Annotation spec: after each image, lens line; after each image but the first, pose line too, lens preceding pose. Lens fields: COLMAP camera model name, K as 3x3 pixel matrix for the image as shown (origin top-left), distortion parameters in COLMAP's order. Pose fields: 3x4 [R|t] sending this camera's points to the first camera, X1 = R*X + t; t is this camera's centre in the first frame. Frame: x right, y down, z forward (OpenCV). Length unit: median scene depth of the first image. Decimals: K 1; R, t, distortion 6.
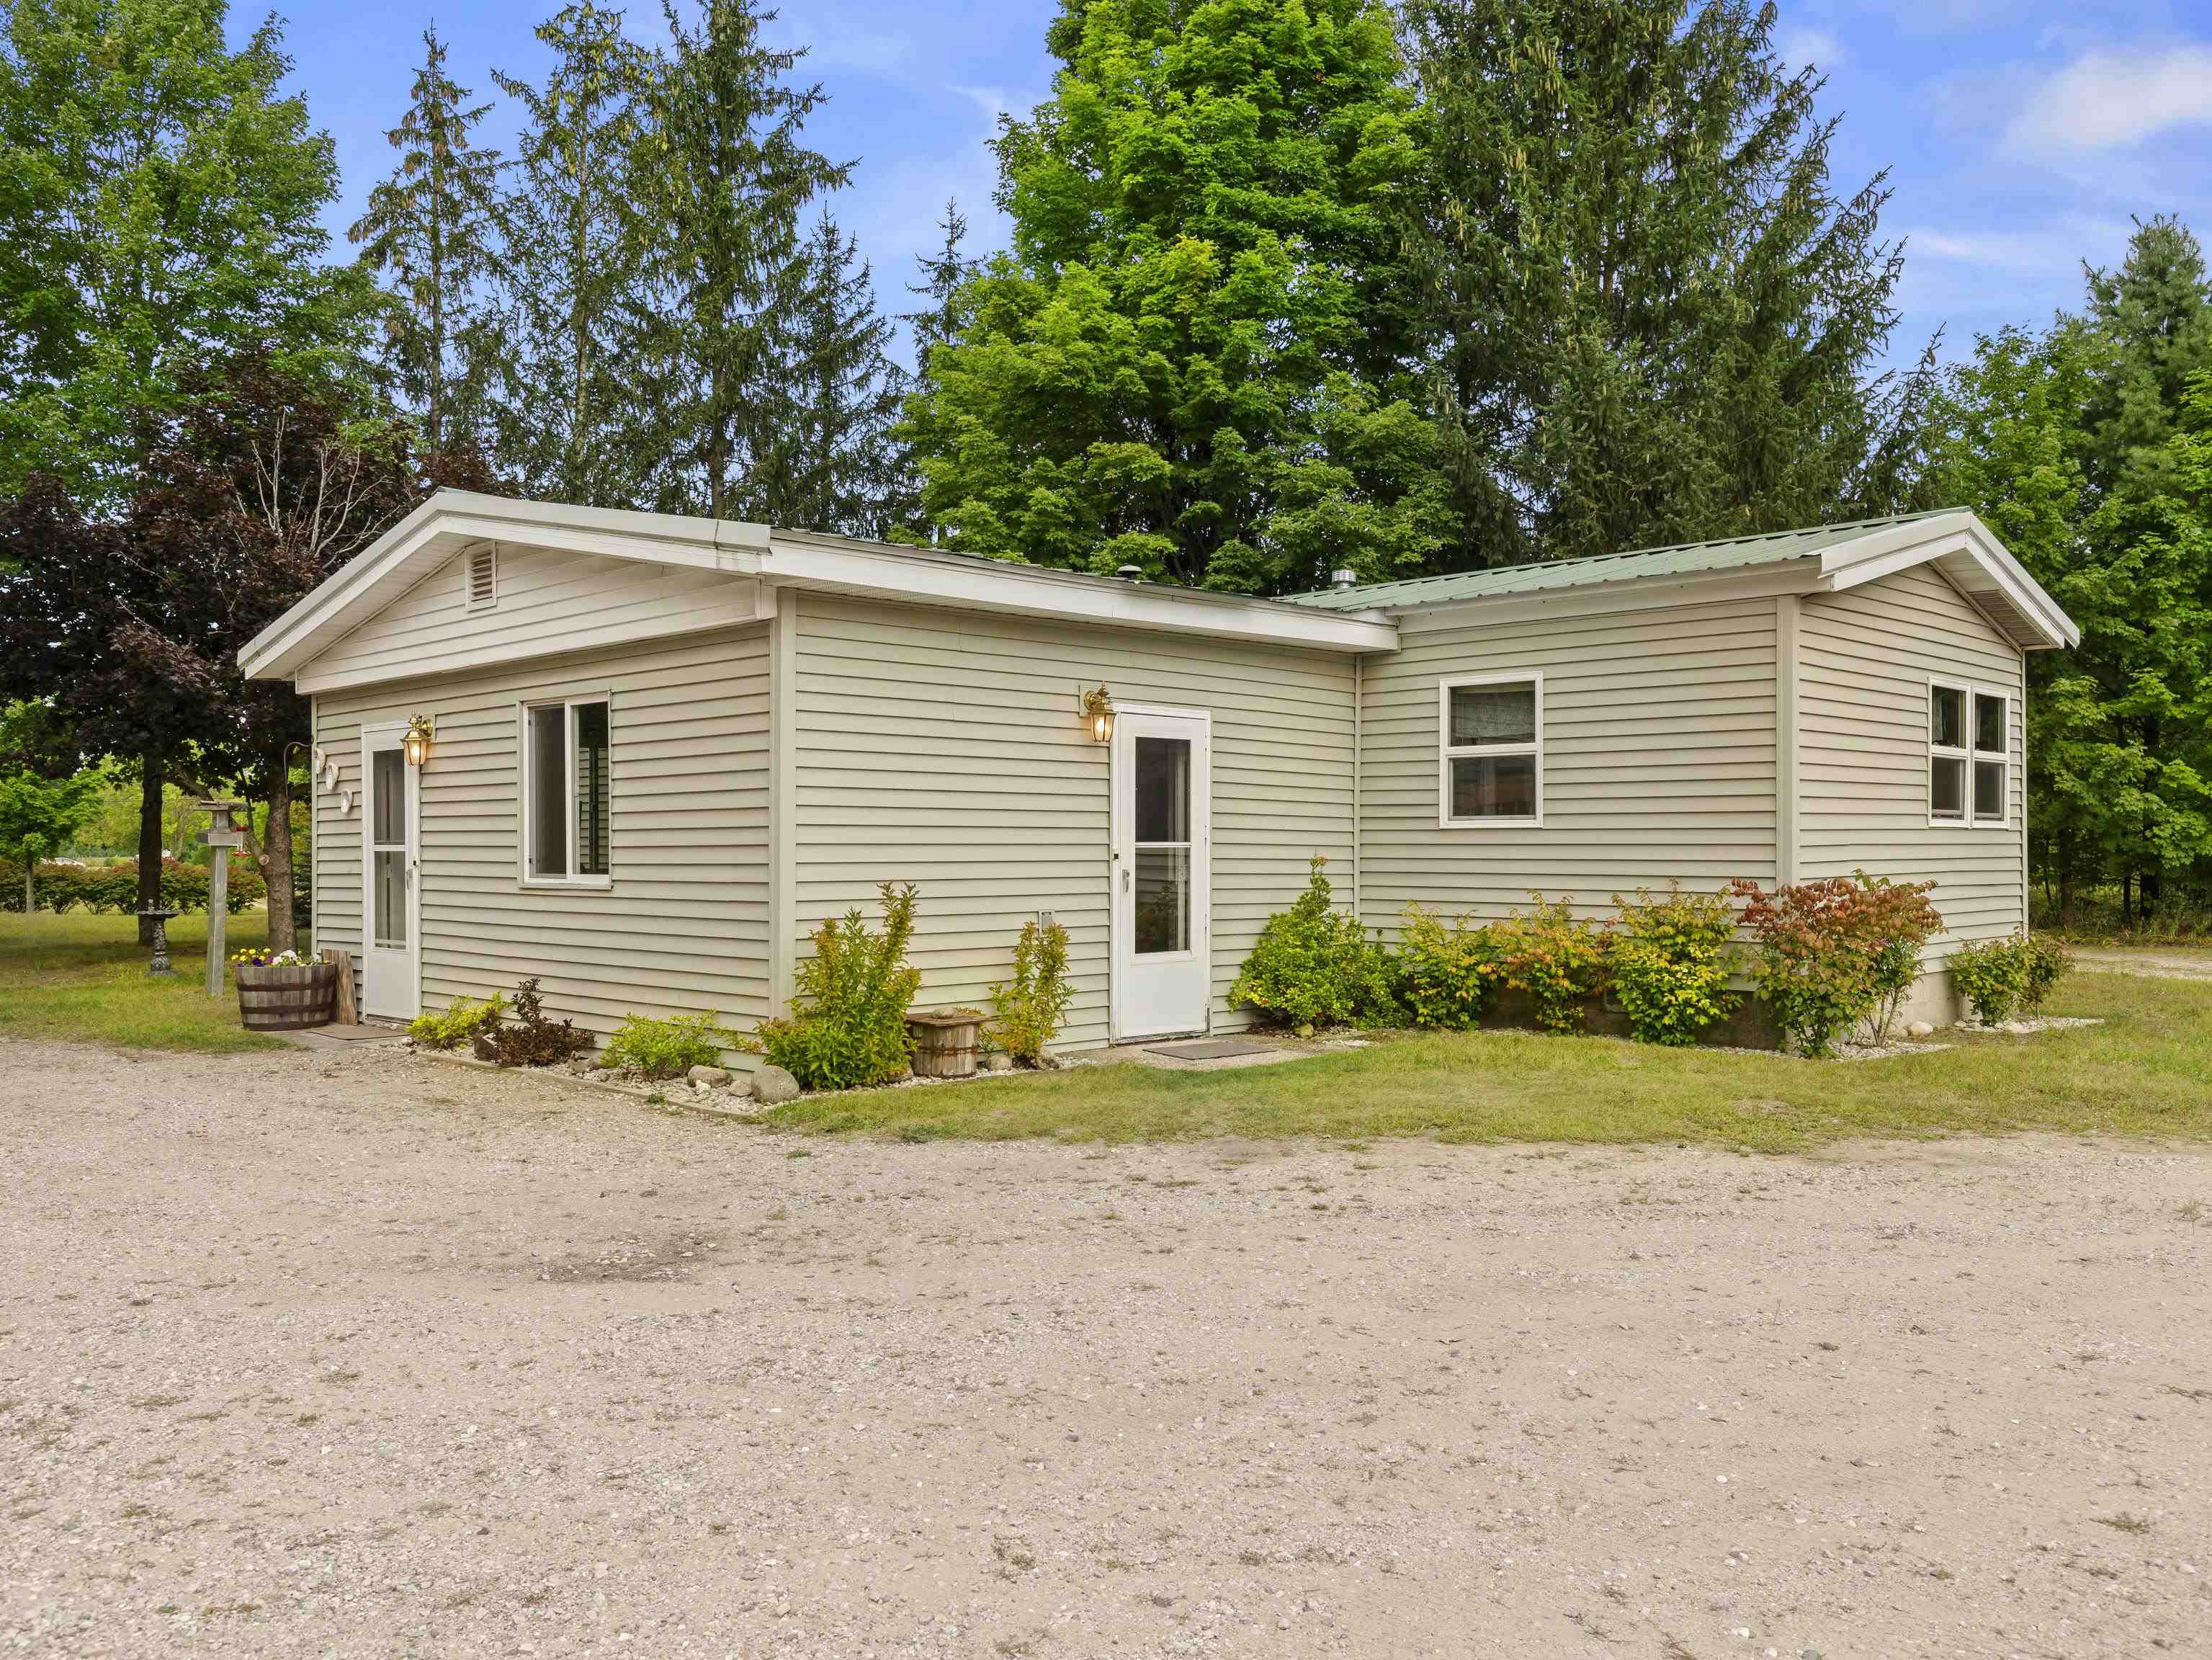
lens RADIAL K [[1849.5, 0, 1106.0], [0, 1849.5, 830.0], [0, 0, 1]] dist [0.001288, -0.089962]
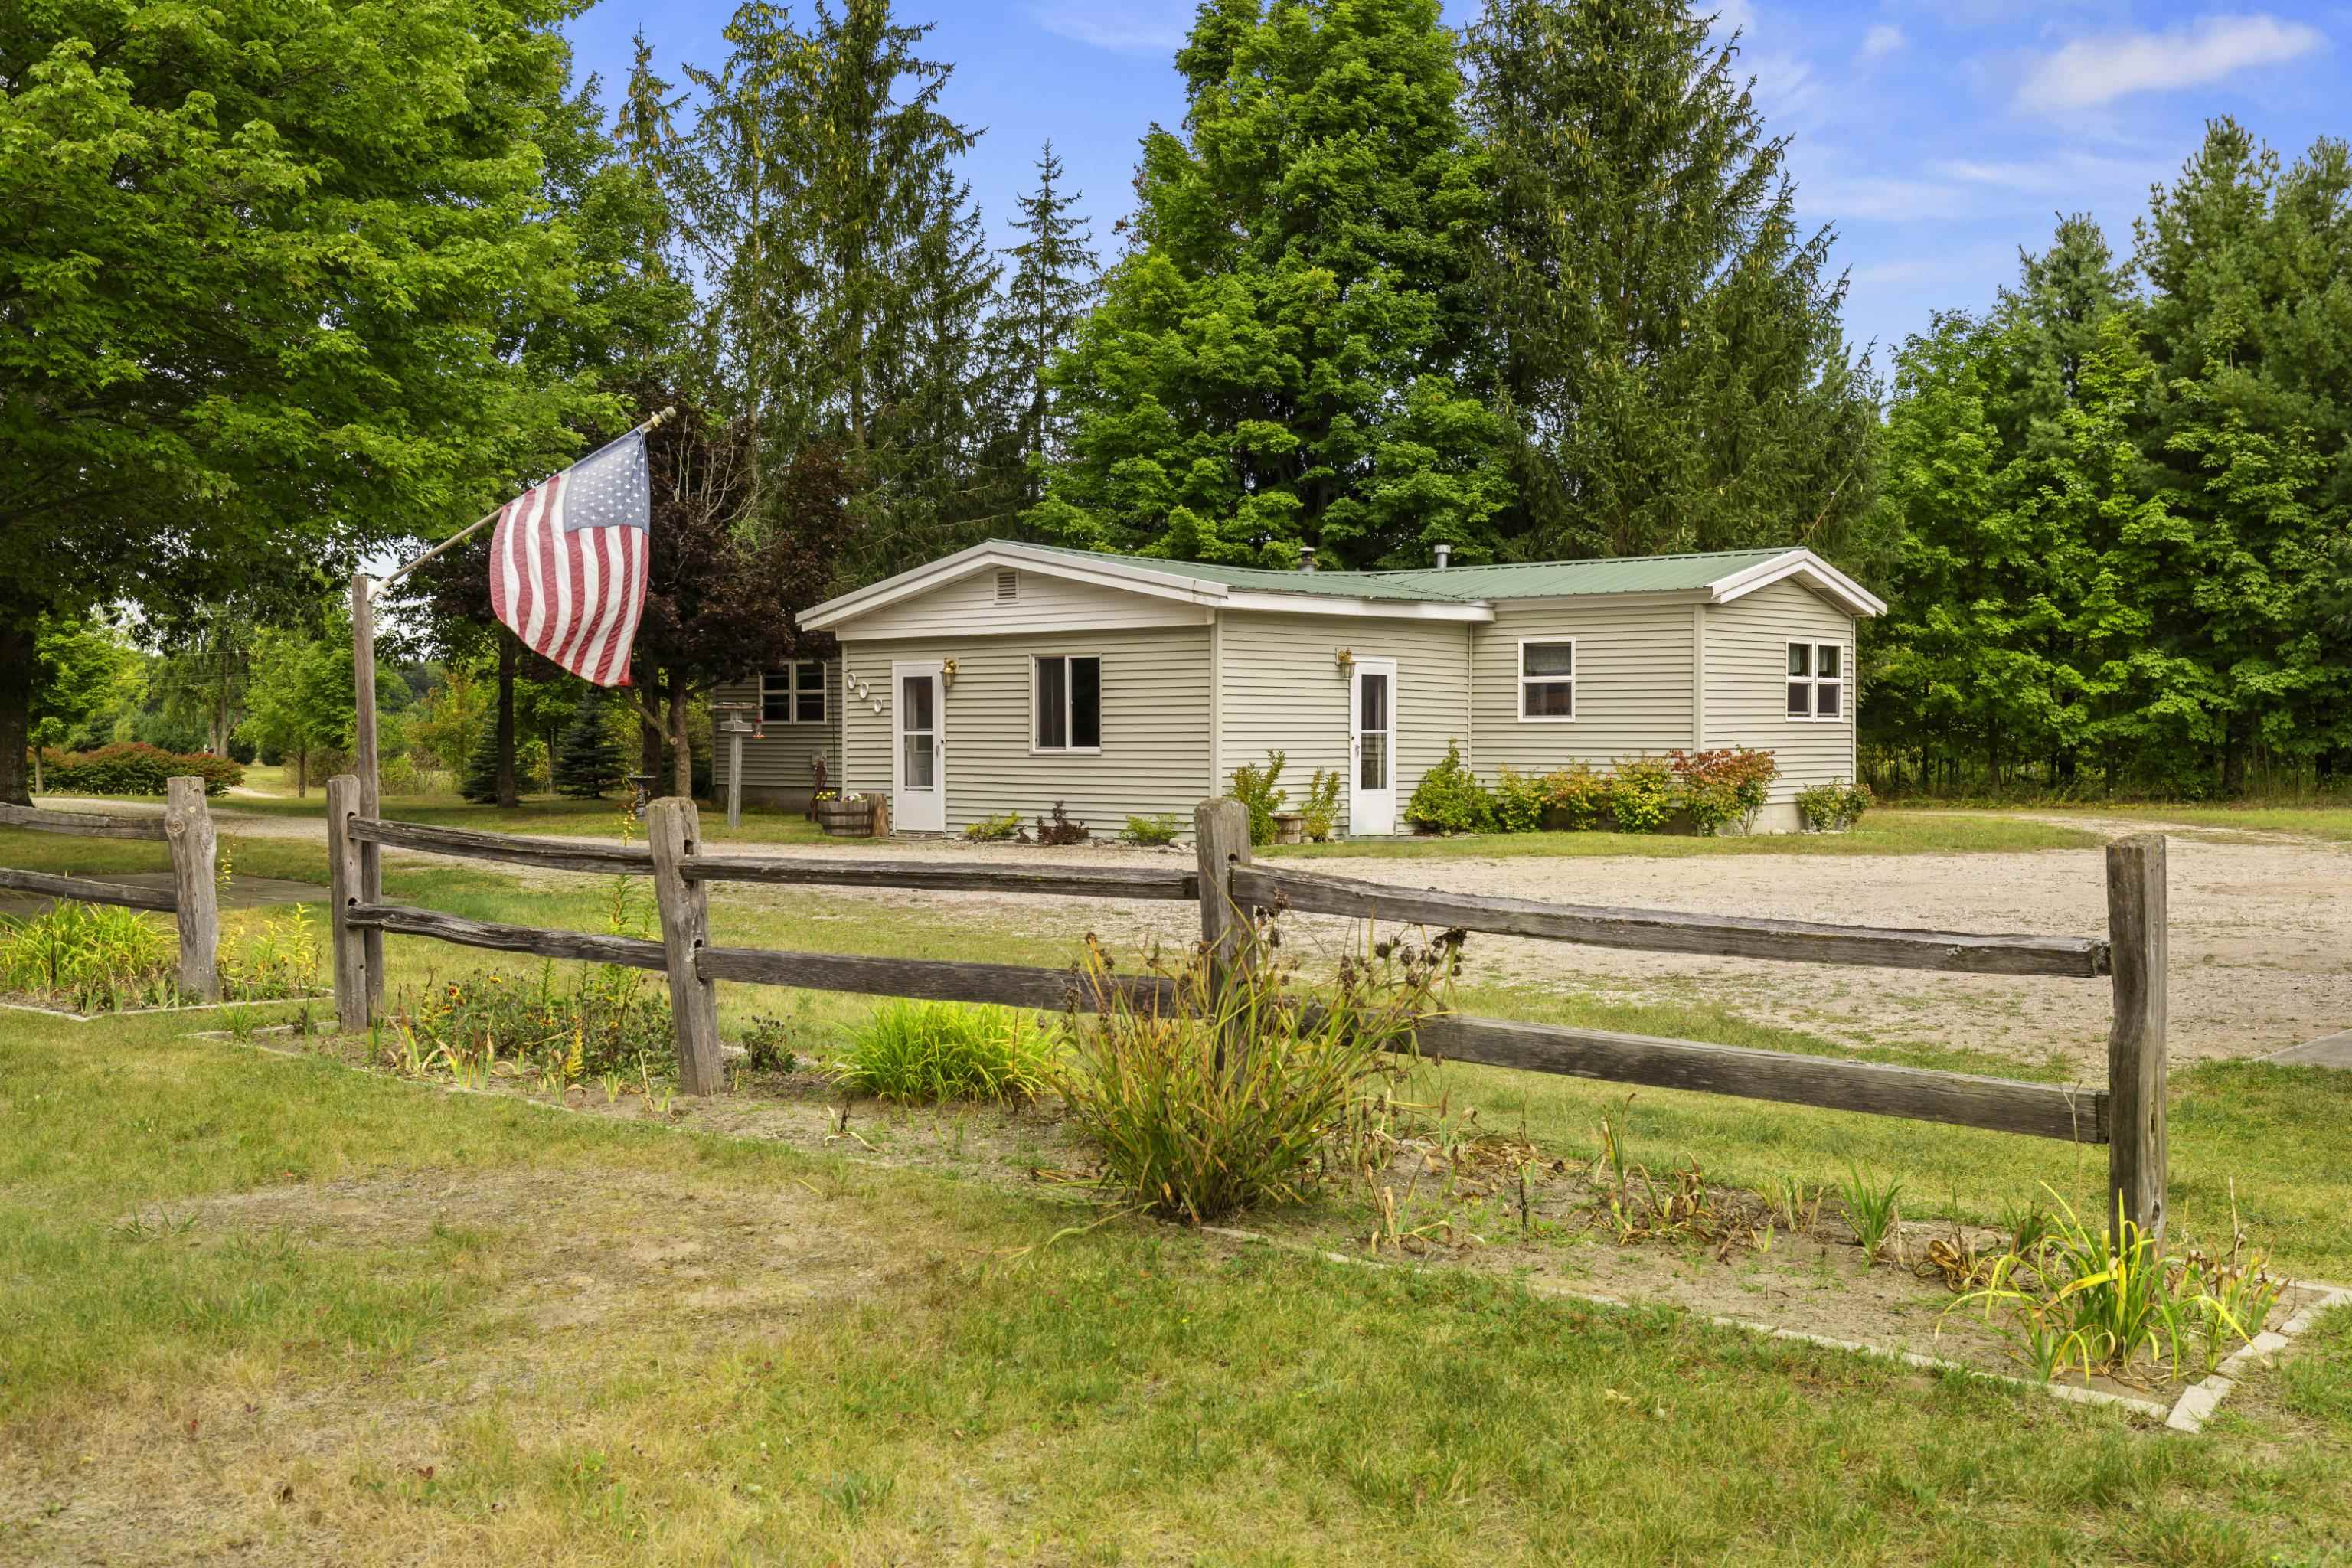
lens RADIAL K [[2397.0, 0, 1176.0], [0, 2397.0, 784.0], [0, 0, 1]] dist [-0.112123, -0.008029]
pose [[0.997868, -0.001257, 0.065253, -0.292341], [-0.000850, 0.999479, 0.032250, -0.015121], [-0.065260, -0.032237, 0.997347, -1.249537]]
